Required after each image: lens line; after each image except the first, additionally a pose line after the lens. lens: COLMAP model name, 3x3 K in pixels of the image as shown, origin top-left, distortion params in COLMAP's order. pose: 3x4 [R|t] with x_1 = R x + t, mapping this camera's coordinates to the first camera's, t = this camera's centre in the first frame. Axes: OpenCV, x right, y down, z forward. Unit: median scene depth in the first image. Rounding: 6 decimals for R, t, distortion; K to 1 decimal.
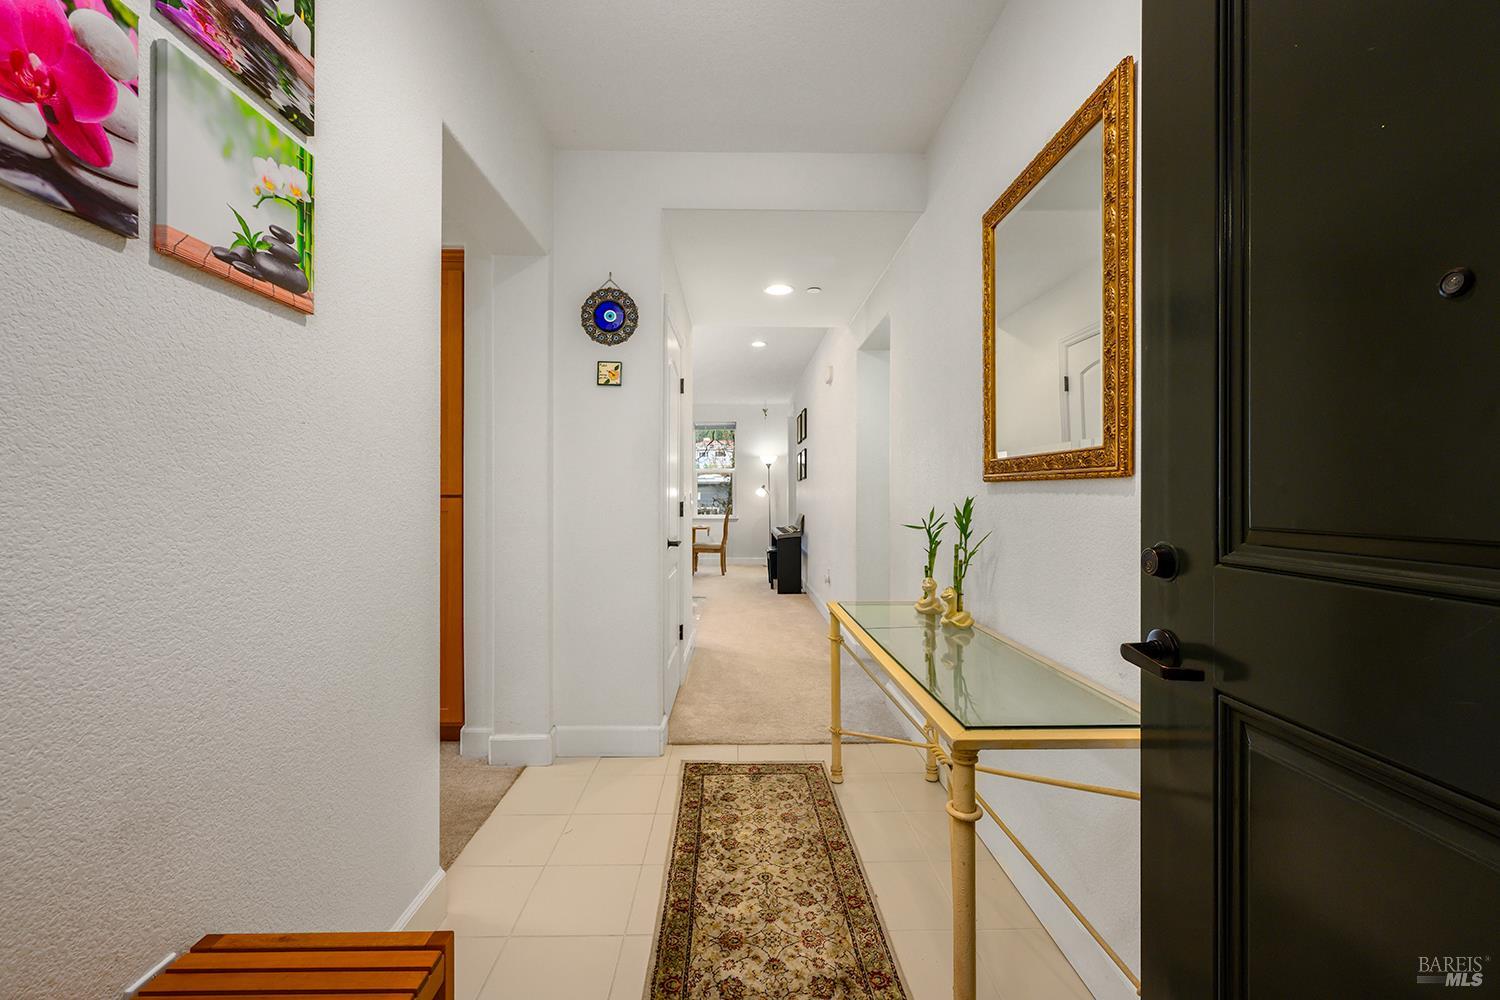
lens RADIAL K [[599.5, 0, 752.0], [0, 599.5, 504.6], [0, 0, 1]] dist [0.001477, 0.000002]
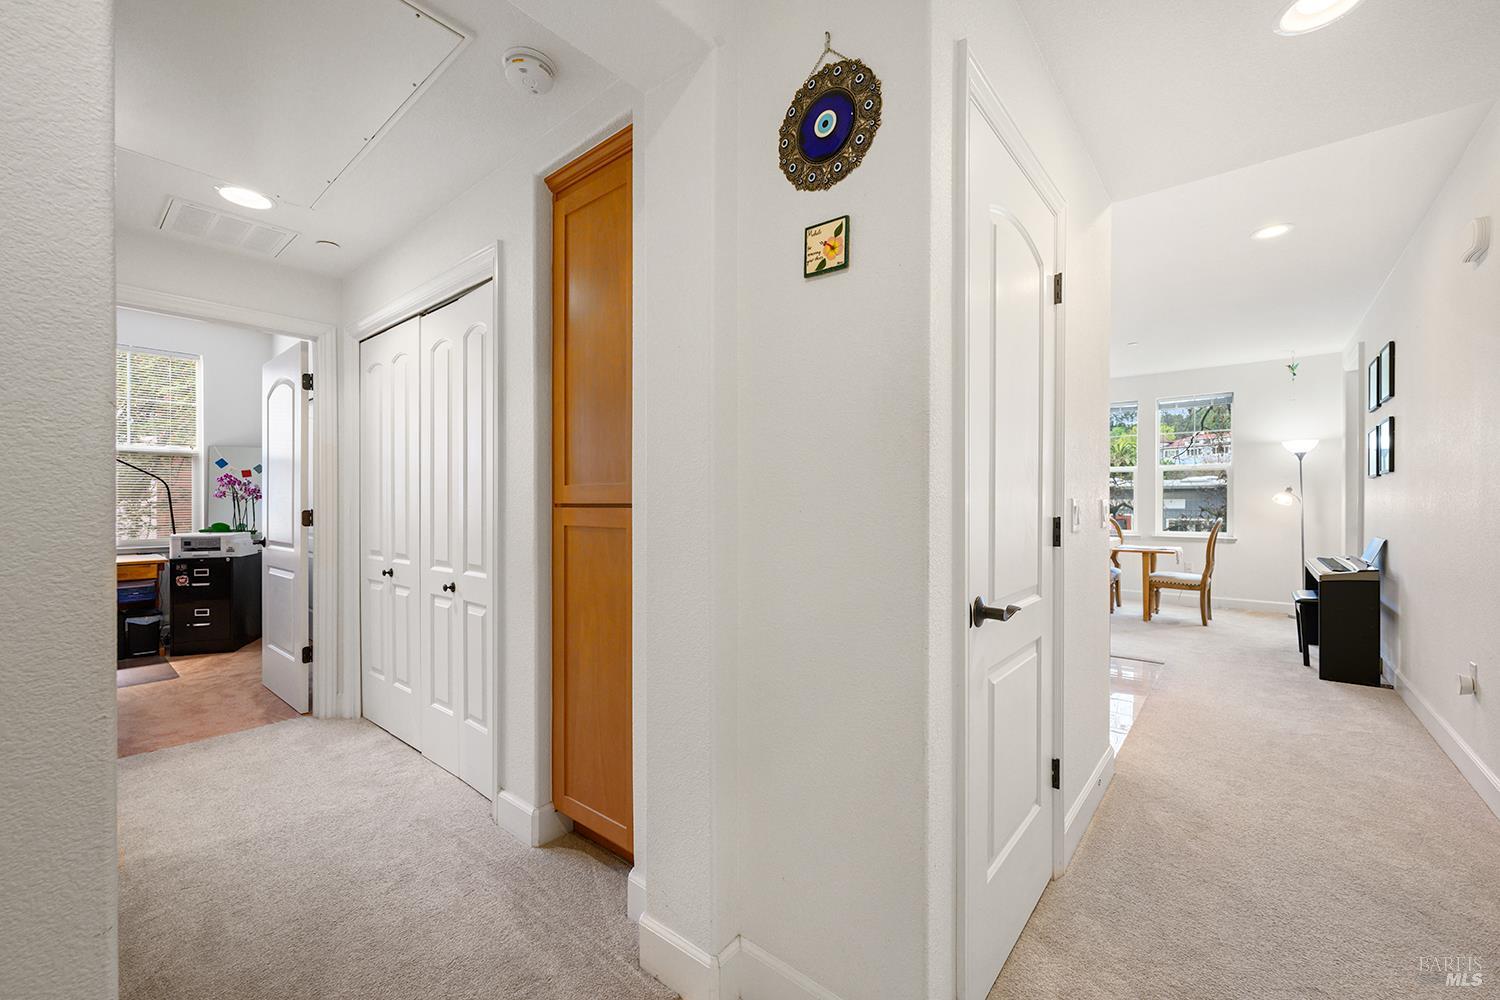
lens RADIAL K [[599.5, 0, 752.0], [0, 599.5, 504.6], [0, 0, 1]] dist [0.001477, 0.000002]
pose [[0.753766, 0.001919, -0.657140, 0.010859], [-0.010442, 0.999904, -0.009058, -0.003712], [0.657059, 0.013689, 0.753715, 0.219238]]
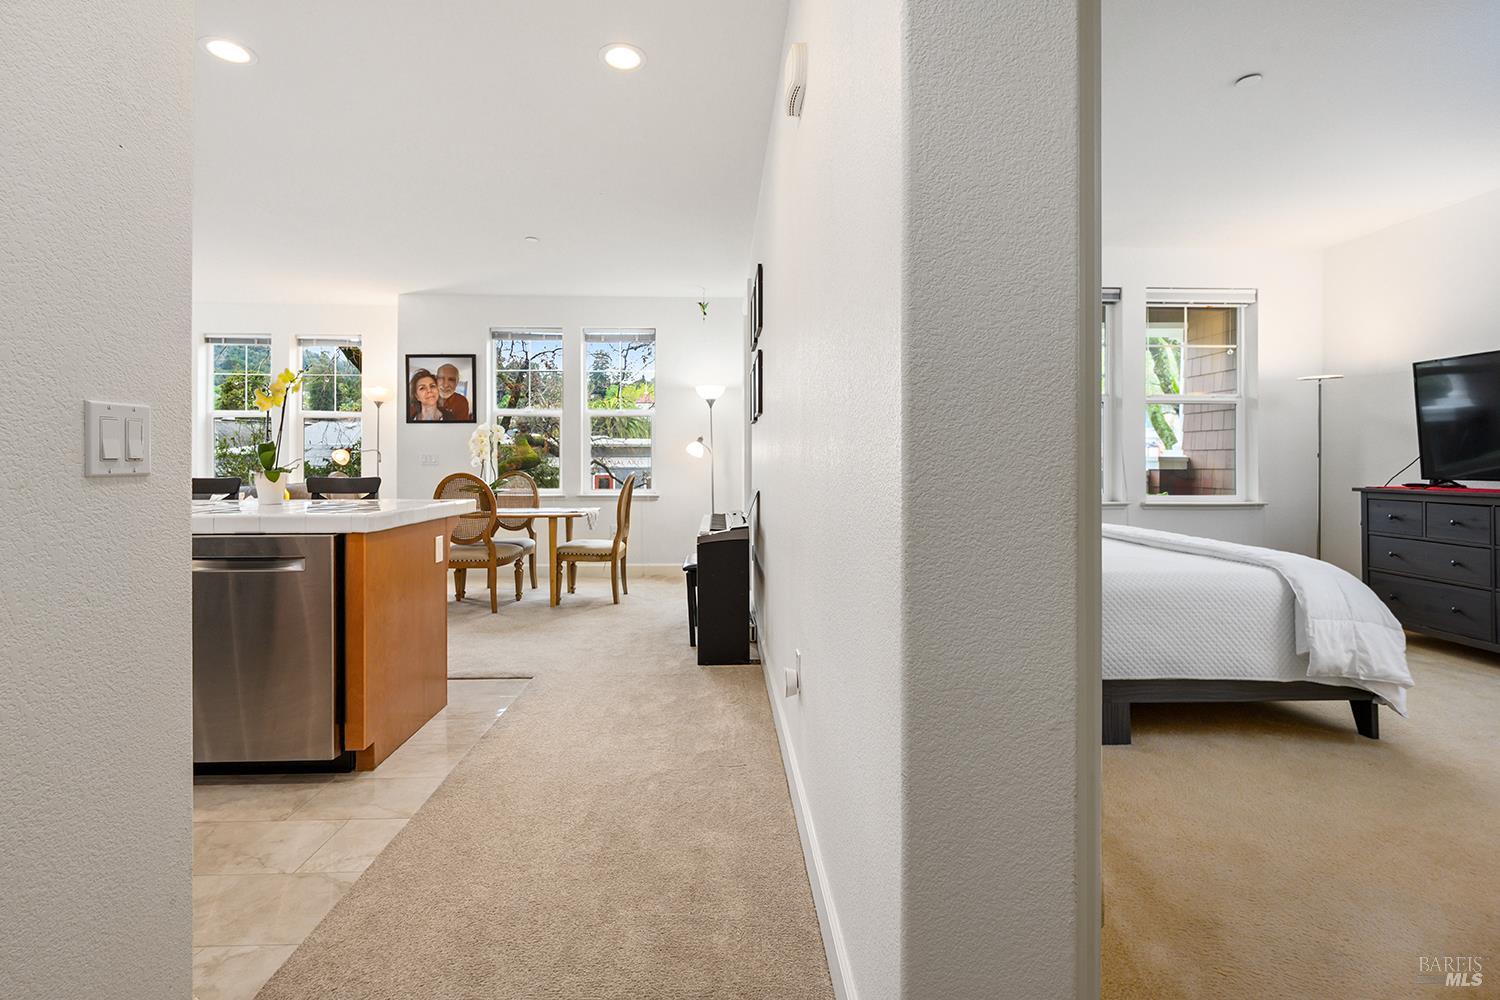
lens RADIAL K [[705.7, 0, 746.8], [0, 705.7, 463.5], [0, 0, 1]] dist [0.001323, 0.000372]
pose [[0.999870, -0.001543, 0.016042, 0.068876], [0.001760, 0.999907, -0.013523, 0.002835], [-0.016019, 0.013550, 0.999780, 0.445127]]
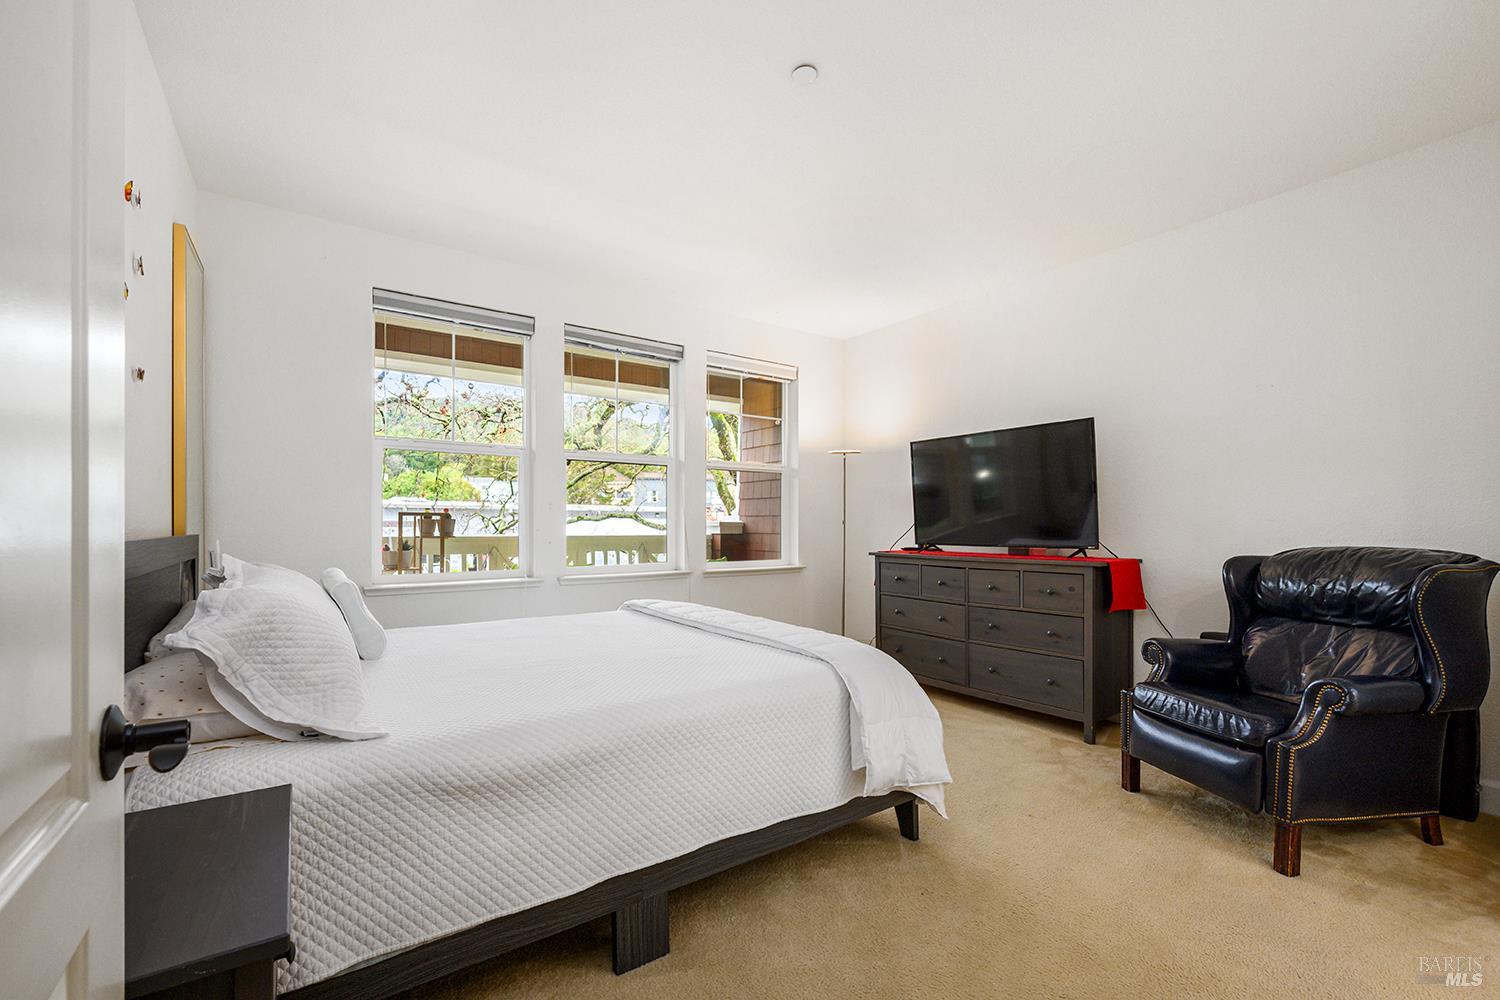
lens RADIAL K [[622.8, 0, 749.9], [0, 622.8, 522.4], [0, 0, 1]] dist [-0.000040, -0.000003]
pose [[0.834254, 0.000571, 0.551380, 0.196594], [0.007595, 0.999893, -0.012528, -0.006747], [-0.551328, 0.014639, 0.834160, 0.639968]]
